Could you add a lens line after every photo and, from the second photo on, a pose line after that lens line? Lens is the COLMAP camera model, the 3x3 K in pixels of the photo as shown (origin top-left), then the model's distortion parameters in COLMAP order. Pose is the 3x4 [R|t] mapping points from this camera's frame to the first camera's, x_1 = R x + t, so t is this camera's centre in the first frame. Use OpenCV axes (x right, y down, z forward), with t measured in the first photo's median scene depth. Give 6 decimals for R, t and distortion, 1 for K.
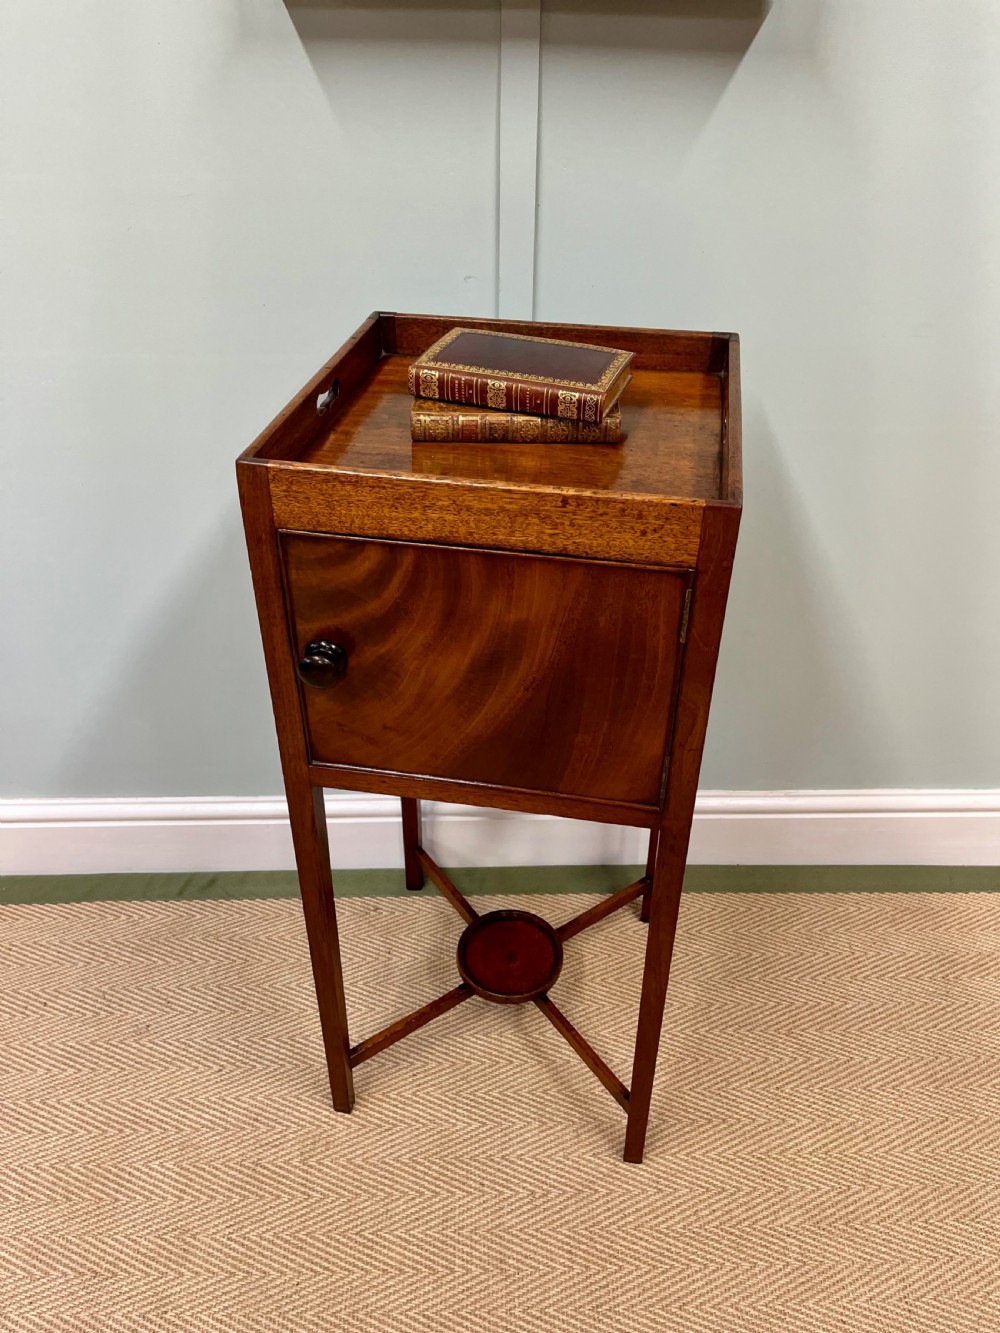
lens RADIAL K [[1025.3, 0, 500.5], [0, 1025.3, 671.0], [0, 0, 1]] dist [0.088944, -0.141548]
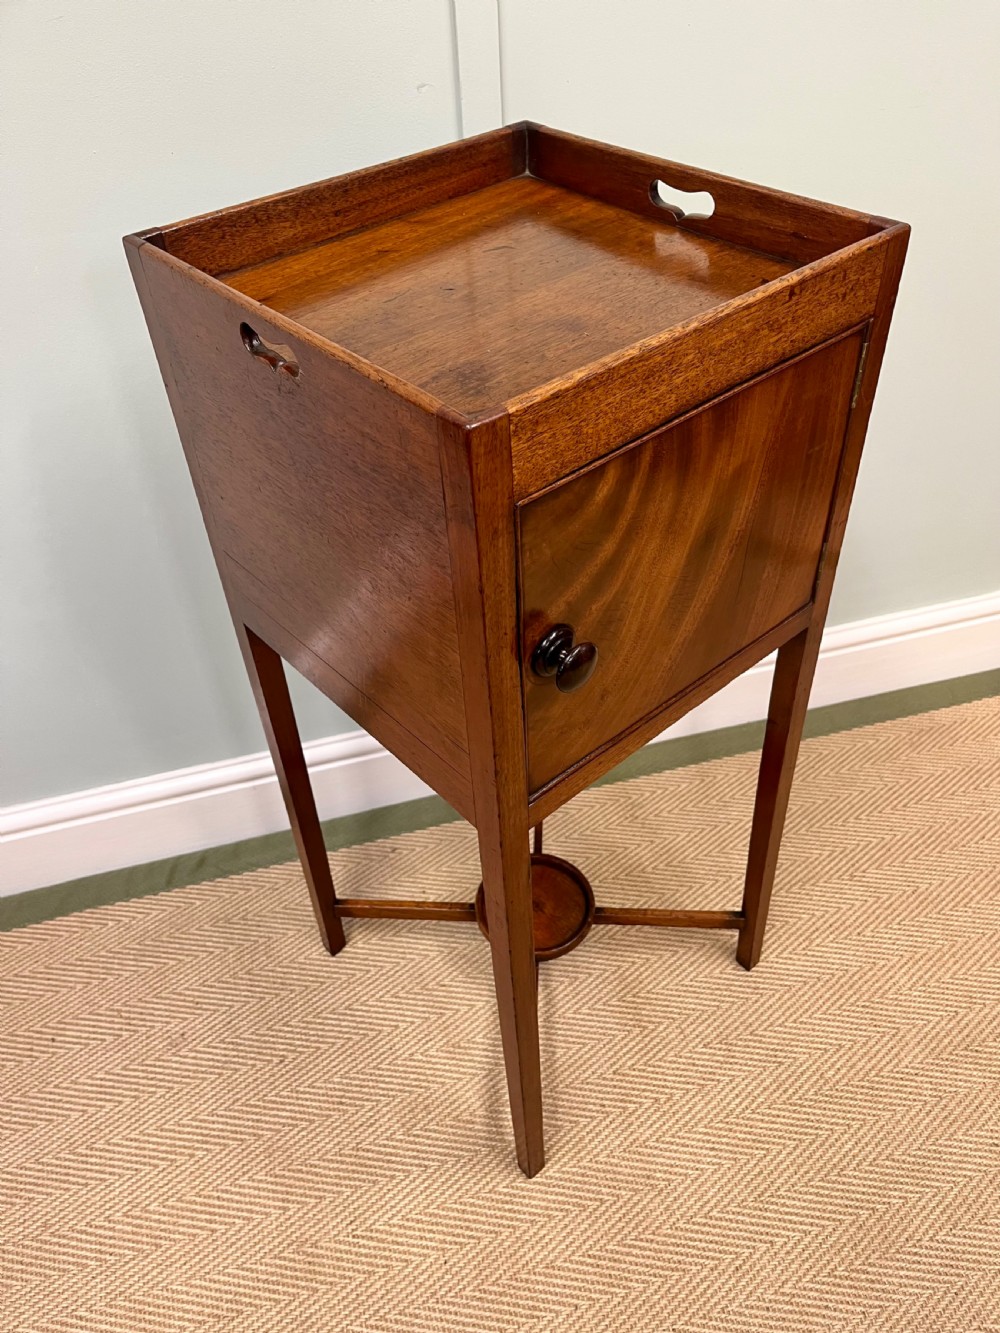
lens RADIAL K [[1025.3, 0, 512.3], [0, 1025.3, 685.4], [0, 0, 1]] dist [0.088944, -0.141548]
pose [[0.968078, -0.197905, 0.153812, -0.160152], [0.179905, 0.975917, 0.123371, -0.006296], [-0.174524, -0.091761, 0.980368, 0.126123]]
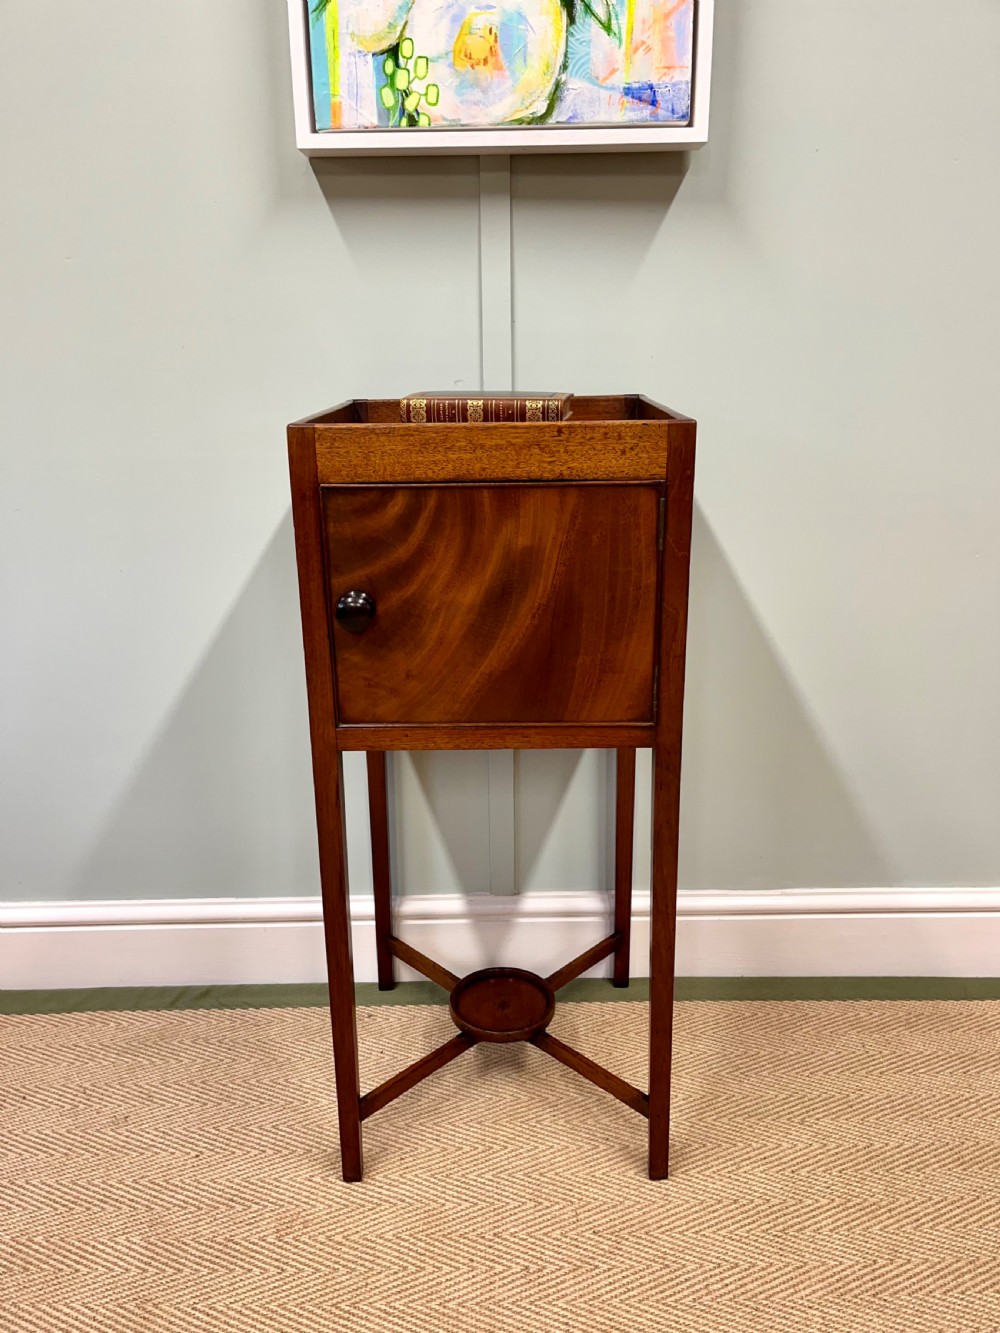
lens RADIAL K [[1025.3, 0, 491.2], [0, 1025.3, 668.8], [0, 0, 1]] dist [0.088944, -0.141548]
pose [[0.999487, -0.015131, -0.028215, 0.032248], [0.005557, 0.949889, -0.312537, 0.276181], [0.031530, 0.312220, 0.949487, -0.030626]]
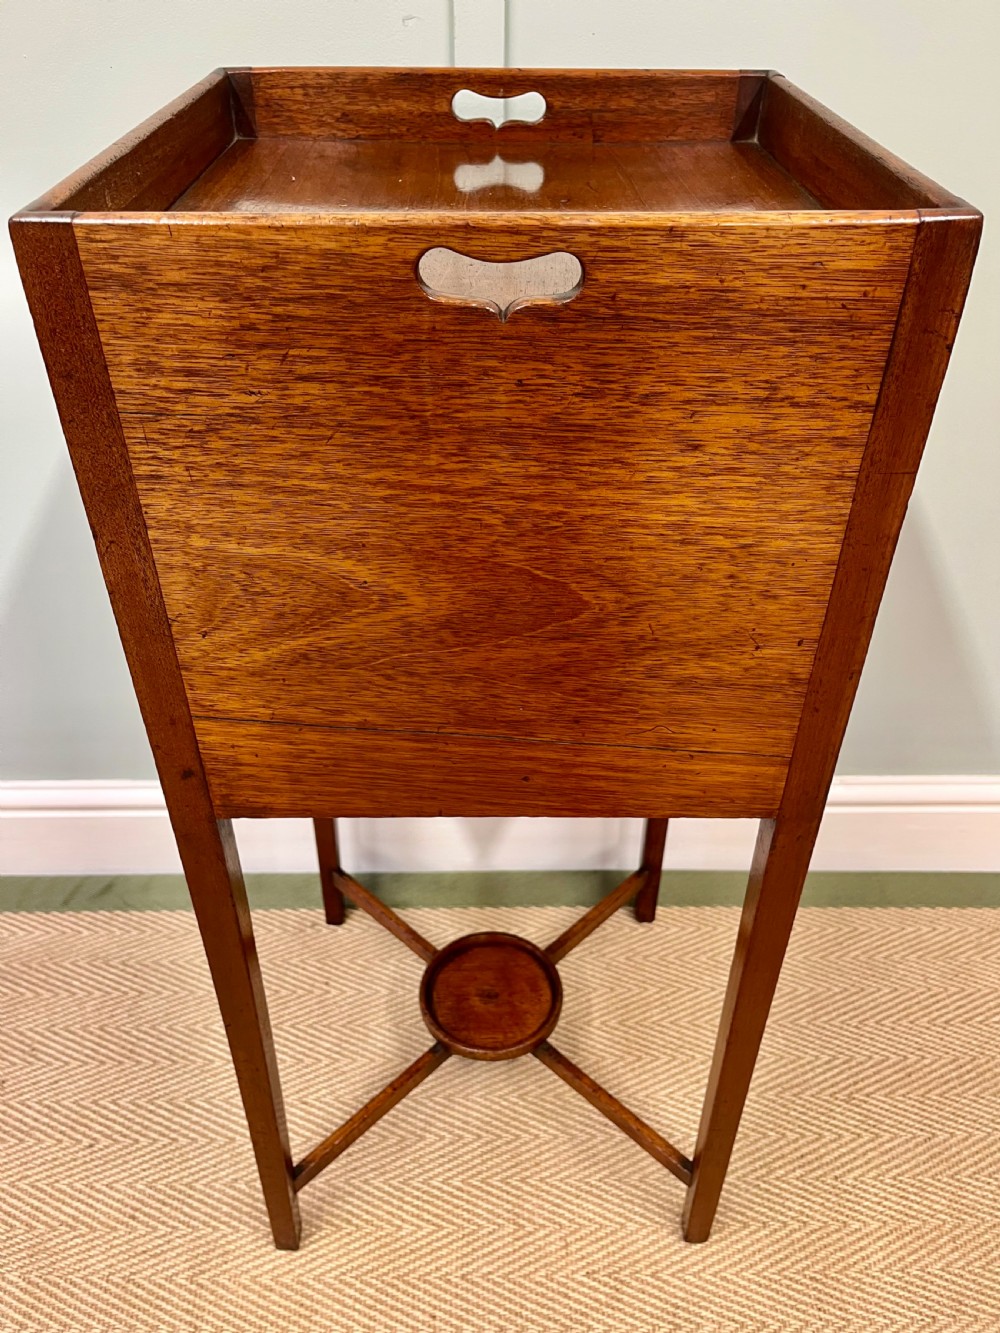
lens RADIAL K [[1025.3, 0, 500.9], [0, 1025.3, 680.5], [0, 0, 1]] dist [0.088944, -0.141548]
pose [[0.999953, 0.005555, -0.007958, 0.032038], [-0.005298, 0.999477, 0.031913, 0.024437], [0.008131, -0.031869, 0.999459, 0.277195]]
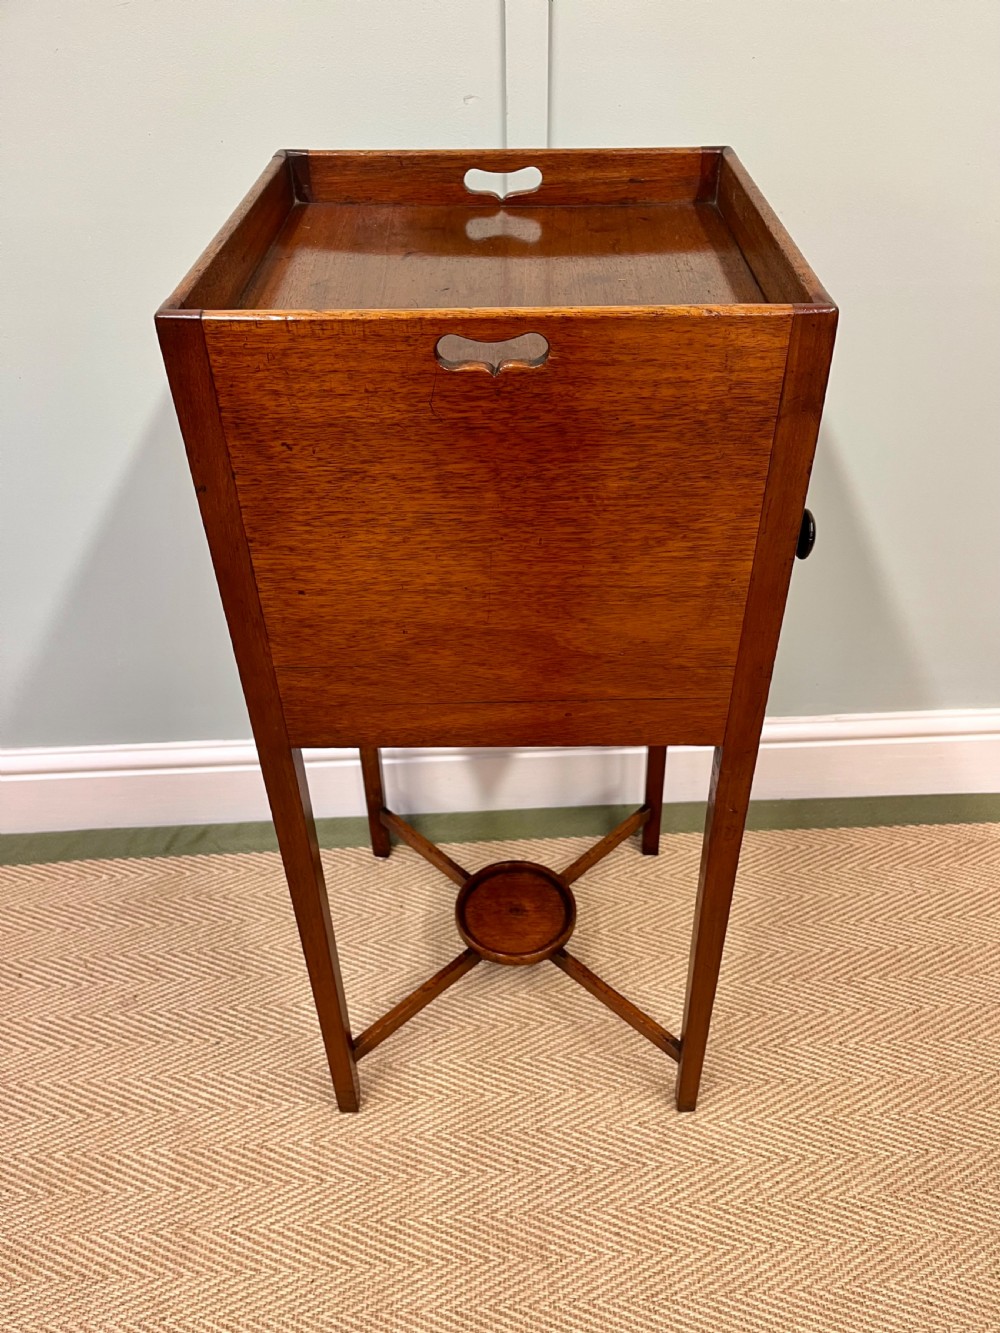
lens RADIAL K [[1025.3, 0, 506.5], [0, 1025.3, 683.9], [0, 0, 1]] dist [0.088944, -0.141548]
pose [[0.999535, -0.030086, 0.004990, -0.017405], [0.029714, 0.997585, 0.062778, 0.028827], [-0.006866, -0.062600, 0.998015, 0.132560]]
